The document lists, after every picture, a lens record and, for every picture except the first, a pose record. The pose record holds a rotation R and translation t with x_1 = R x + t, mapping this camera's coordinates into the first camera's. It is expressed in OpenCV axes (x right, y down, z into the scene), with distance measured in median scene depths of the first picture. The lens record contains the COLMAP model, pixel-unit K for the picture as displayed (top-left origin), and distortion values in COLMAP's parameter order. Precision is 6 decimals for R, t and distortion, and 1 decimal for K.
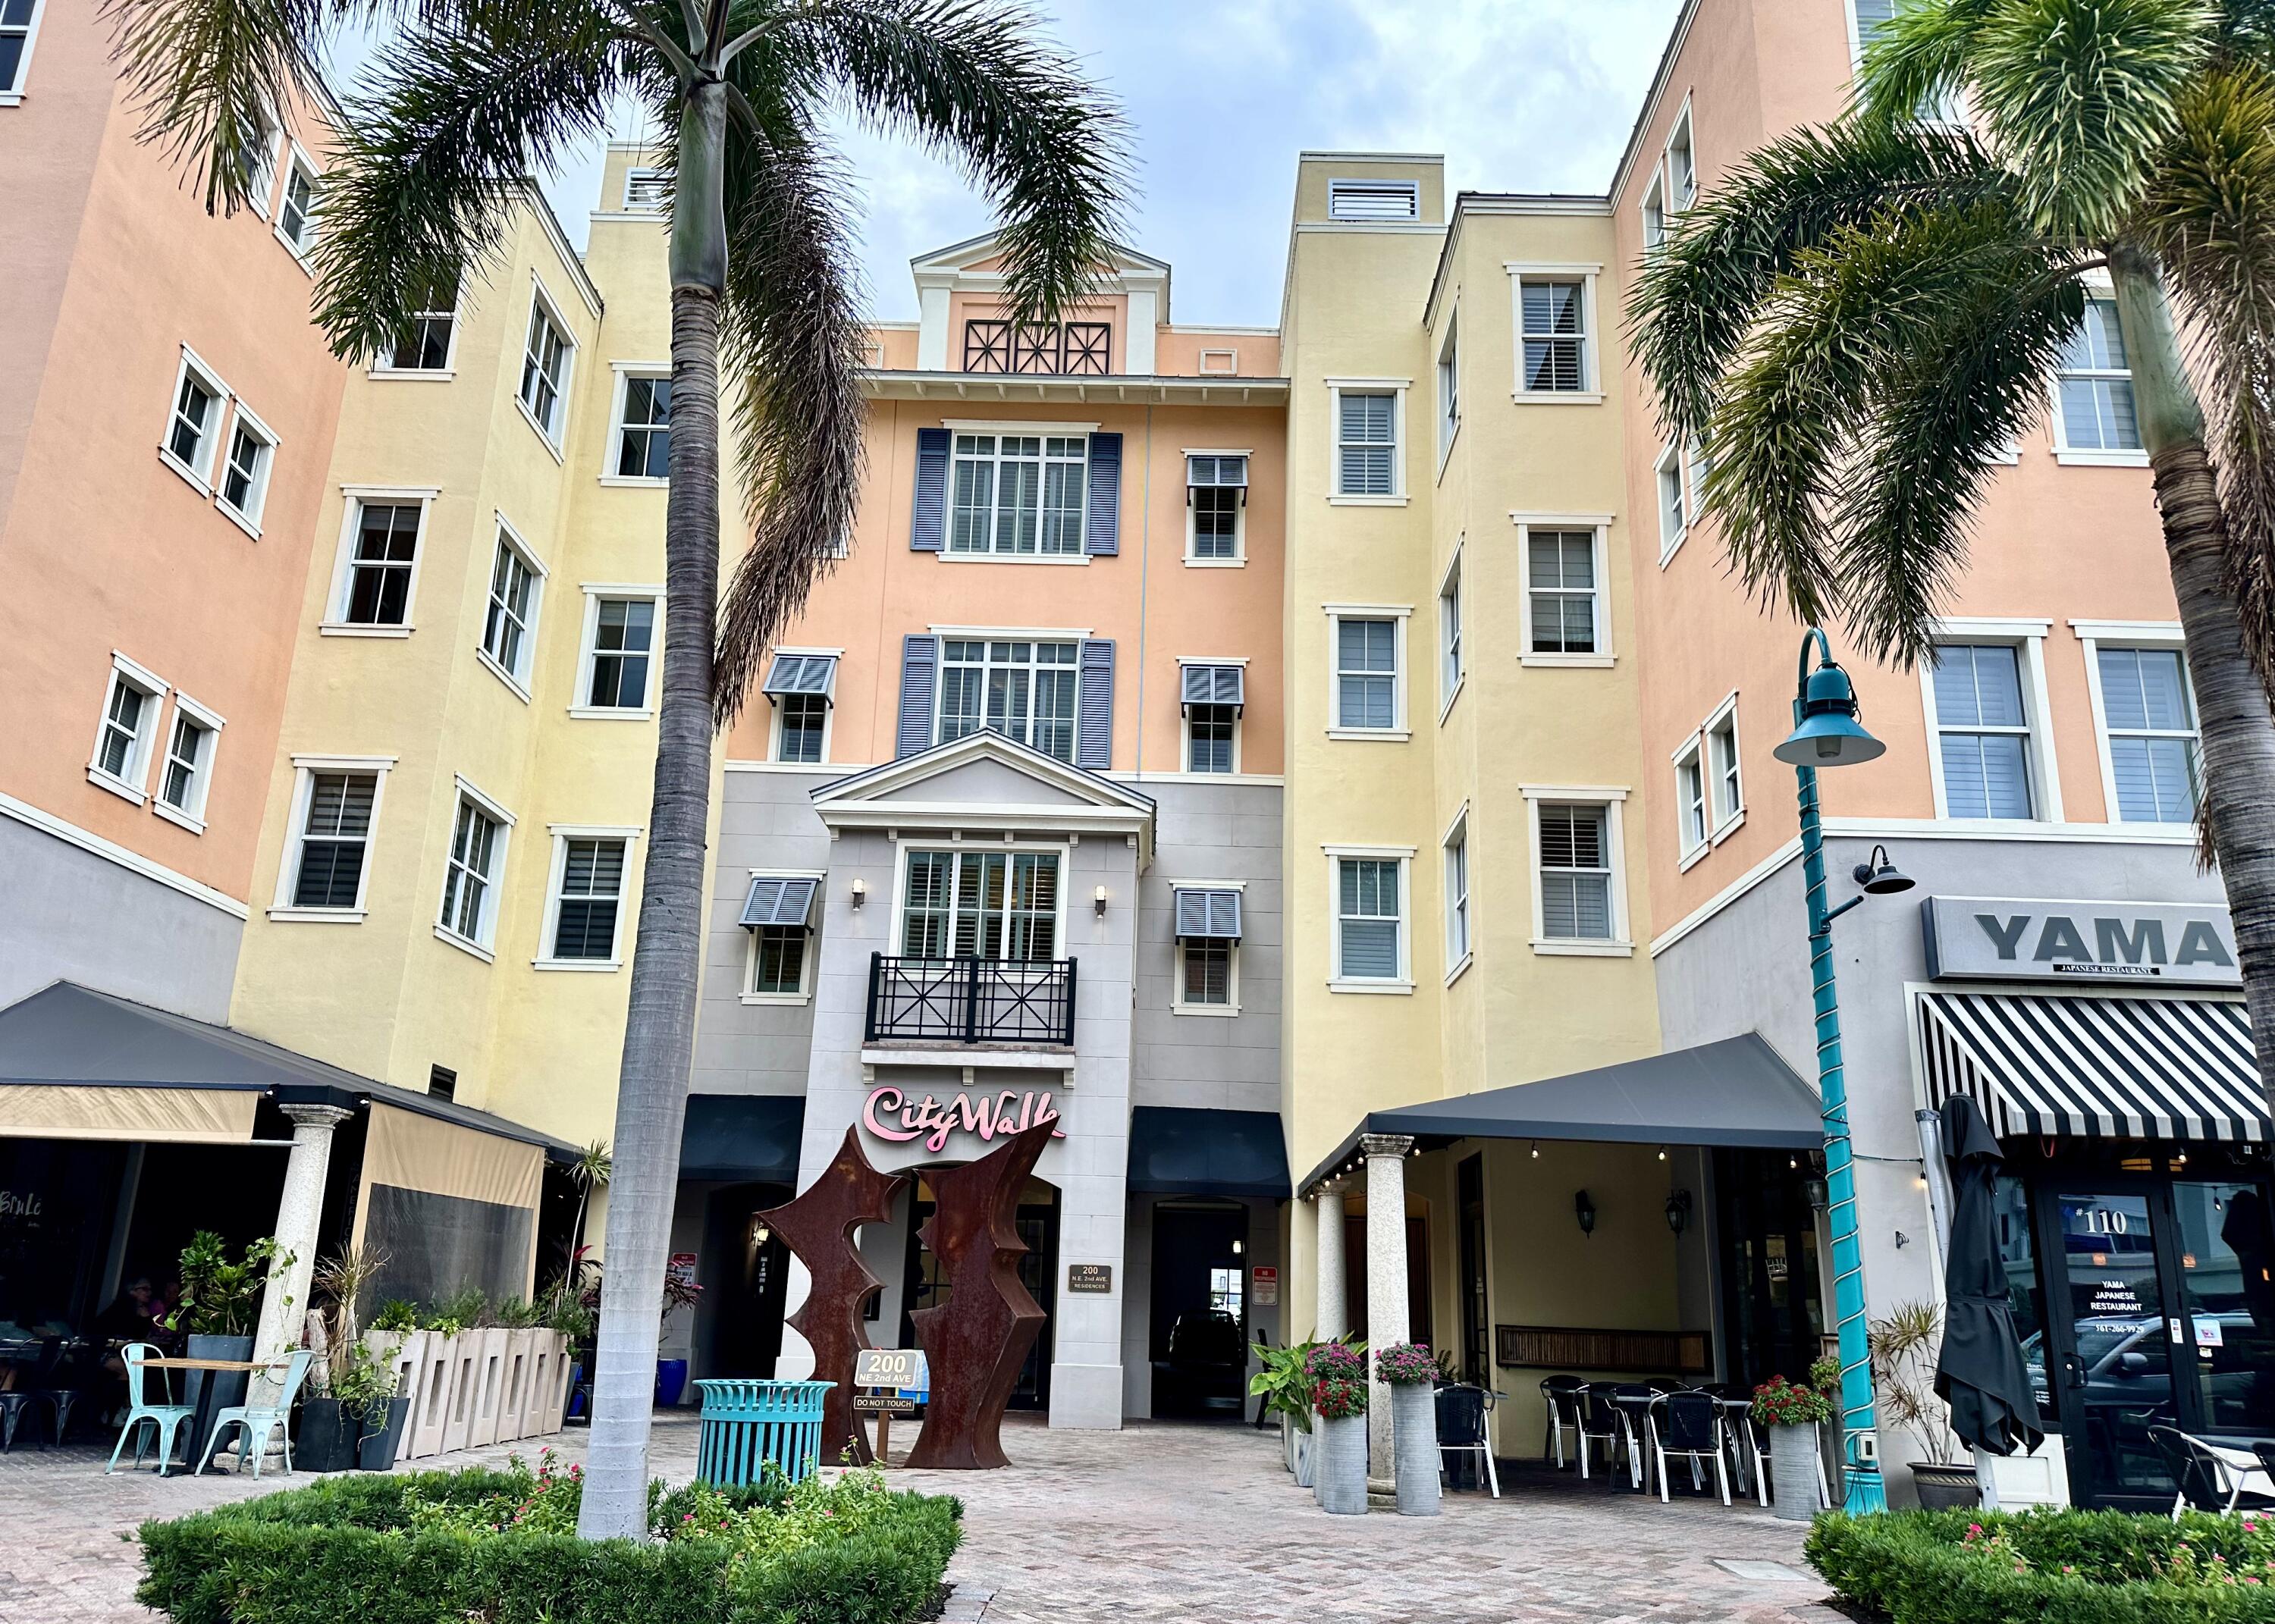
lens RADIAL K [[1635.2, 0, 1133.0], [0, 1635.2, 832.8], [0, 0, 1]] dist [0.024724, -0.035993]
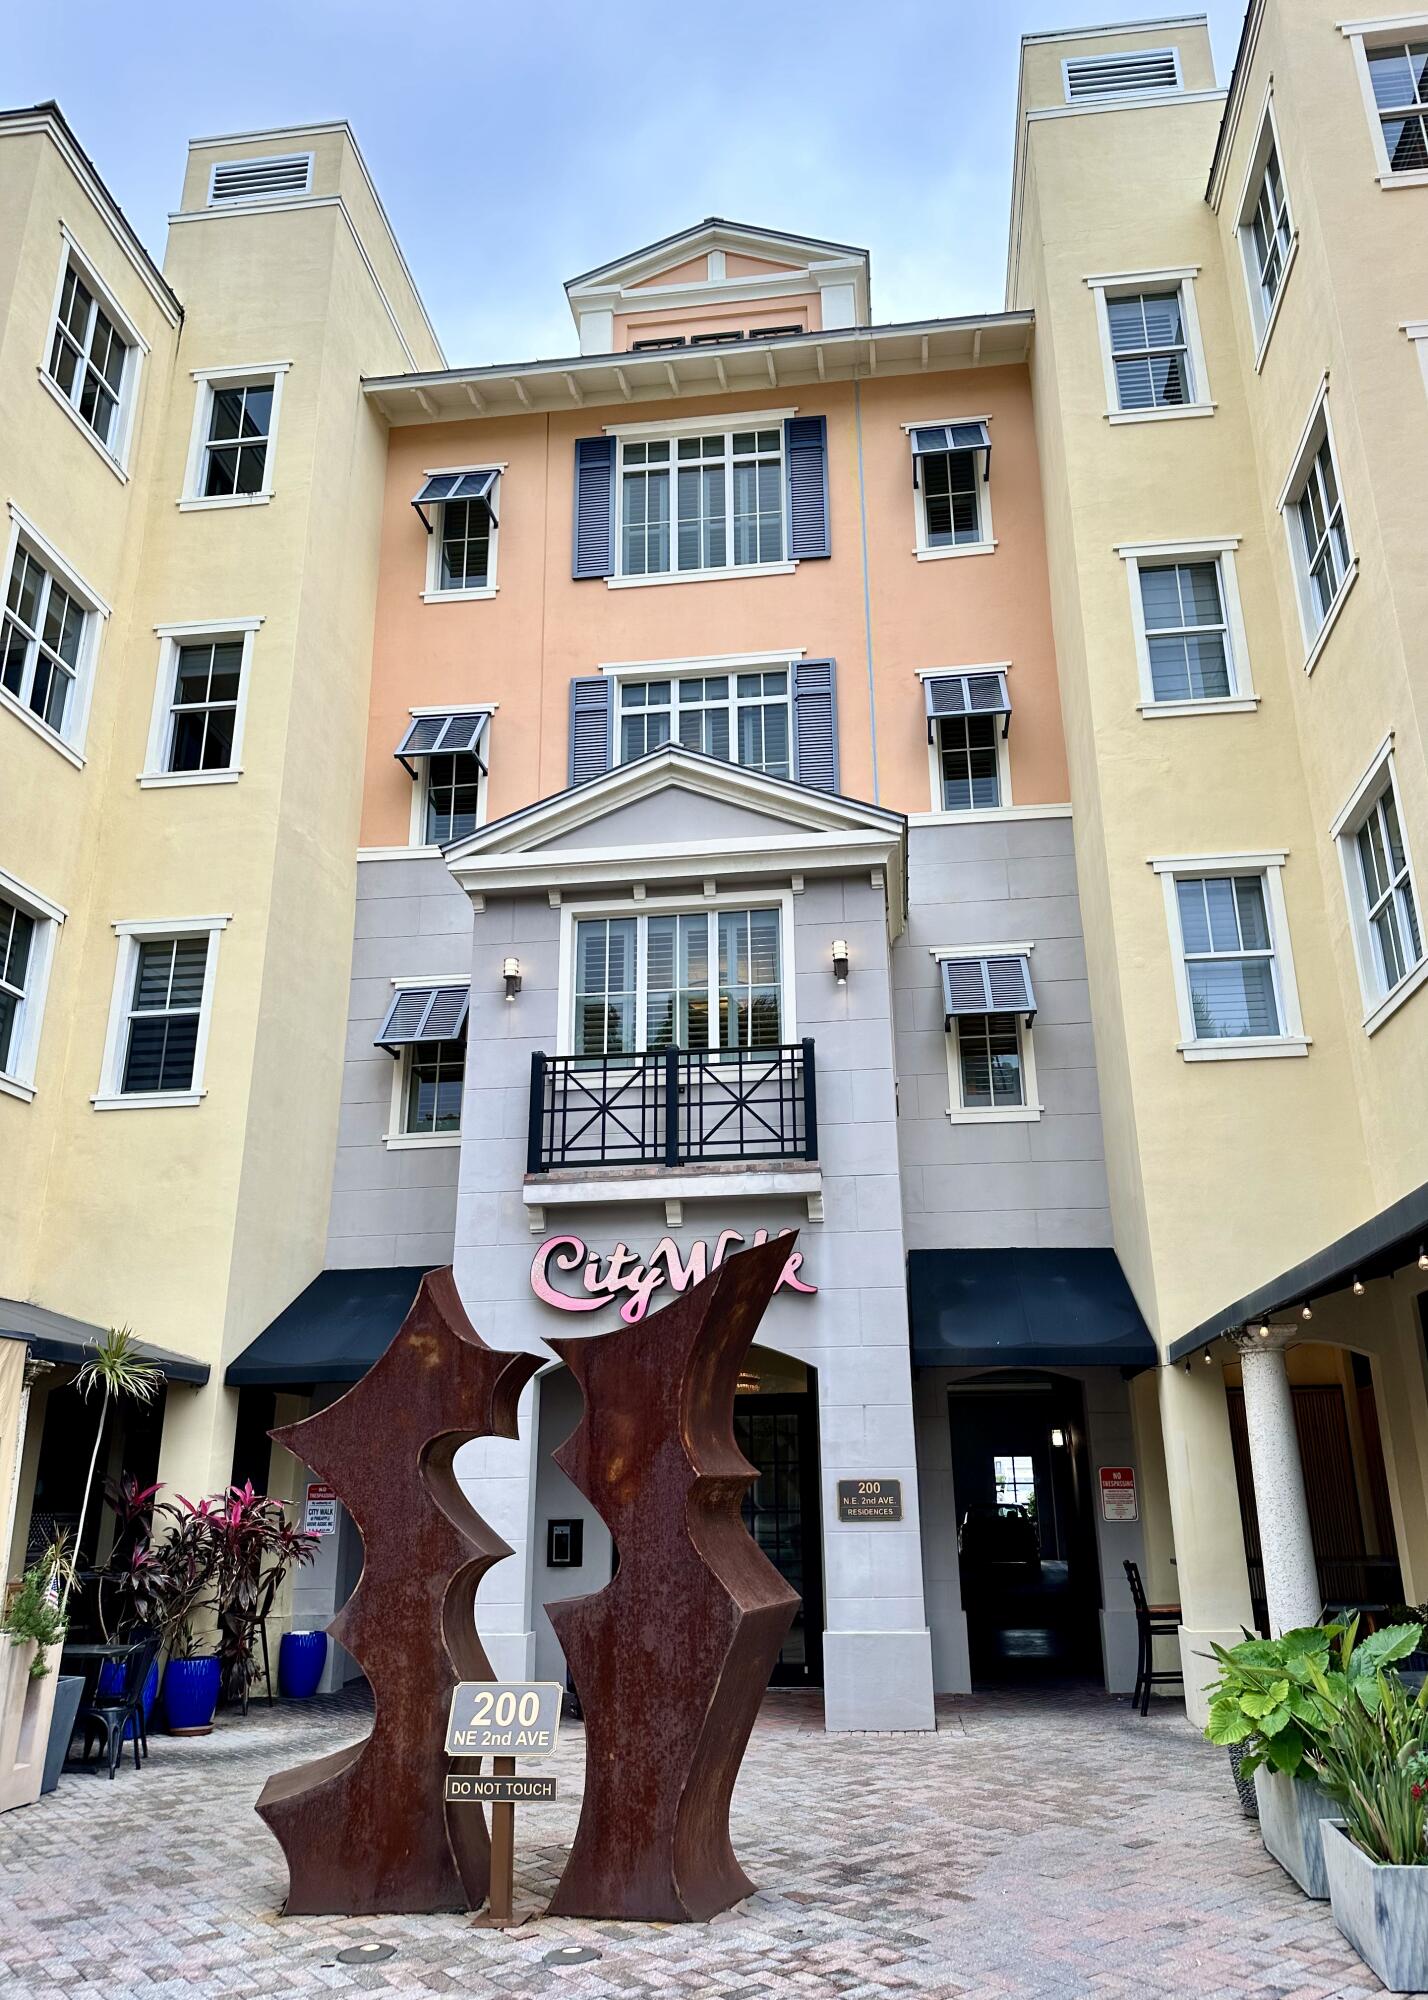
lens RADIAL K [[1437.7, 0, 730.5], [0, 1437.7, 984.0], [0, 0, 1]] dist [0.024724, -0.035993]
pose [[0.993172, -0.075655, -0.088798, -0.012679], [0.070704, 0.995830, -0.057644, 0.083352], [0.092788, 0.050972, 0.994380, 0.360747]]
